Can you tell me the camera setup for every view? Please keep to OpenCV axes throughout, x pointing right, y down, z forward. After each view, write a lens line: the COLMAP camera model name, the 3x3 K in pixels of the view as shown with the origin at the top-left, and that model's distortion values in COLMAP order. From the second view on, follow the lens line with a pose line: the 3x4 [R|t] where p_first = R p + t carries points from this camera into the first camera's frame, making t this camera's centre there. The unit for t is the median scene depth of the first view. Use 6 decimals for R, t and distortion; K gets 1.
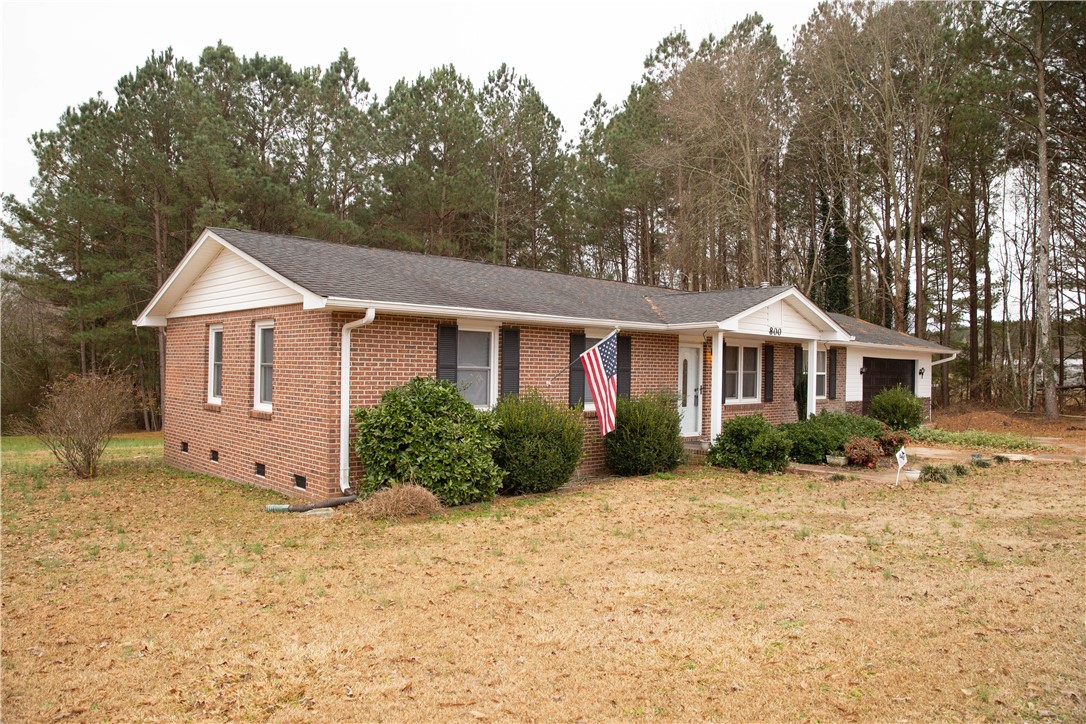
lens RADIAL K [[747.2, 0, 537.3], [0, 747.2, 370.7], [0, 0, 1]] dist [-0.113617, 0.088481]
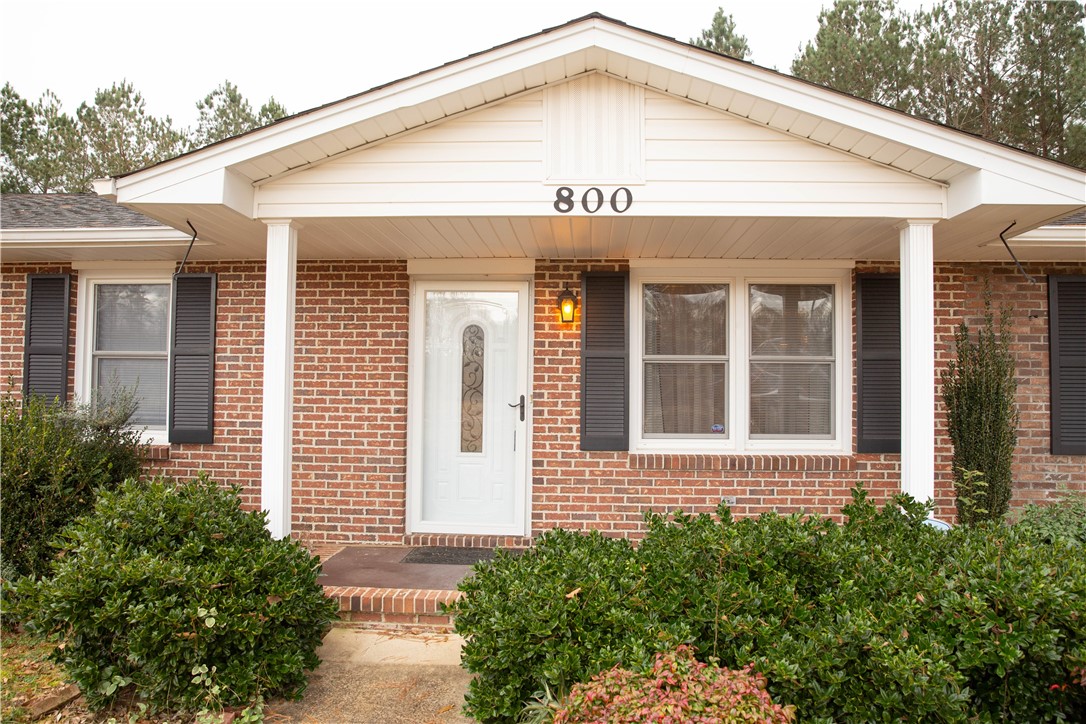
lens RADIAL K [[747.2, 0, 537.3], [0, 747.2, 370.7], [0, 0, 1]] dist [-0.113617, 0.088481]
pose [[0.689452, -0.029124, -0.723746, 0.442797], [-0.001076, 0.999149, -0.041232, 0.020883], [0.724330, 0.029206, 0.688834, 0.684255]]
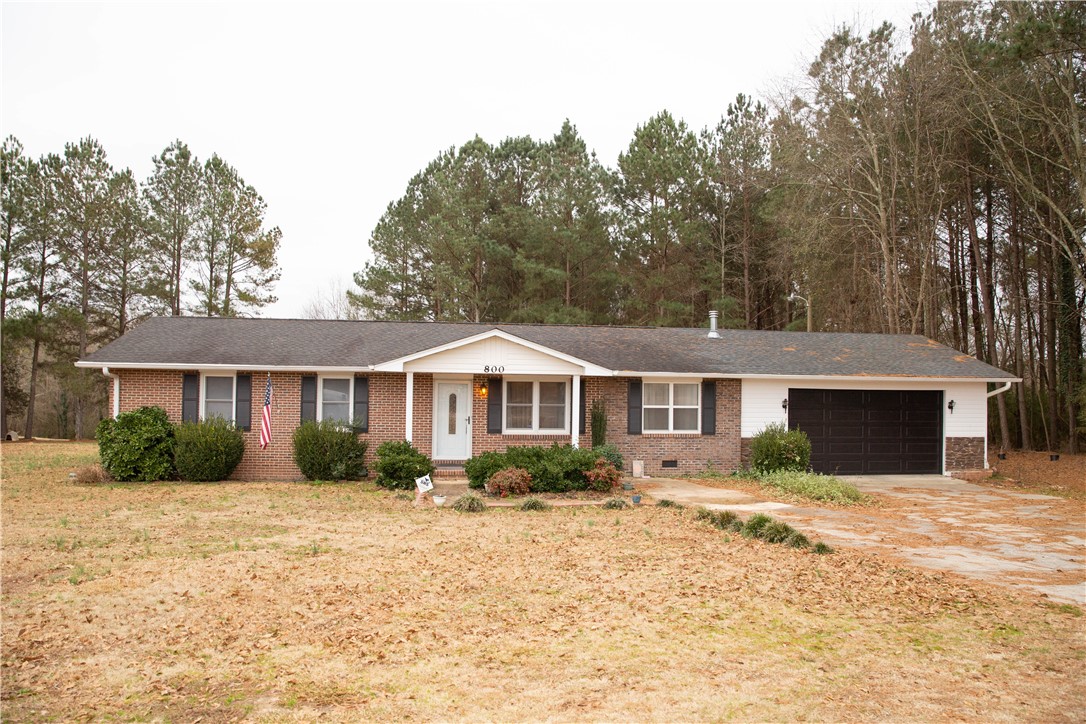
lens RADIAL K [[731.3, 0, 543.3], [0, 731.3, 364.9], [0, 0, 1]] dist [-0.112613, 0.085099]
pose [[0.814065, -0.017984, -0.580496, 0.883677], [-0.004954, 0.999269, -0.037905, -0.015824], [0.580753, 0.033733, 0.813381, 0.128402]]
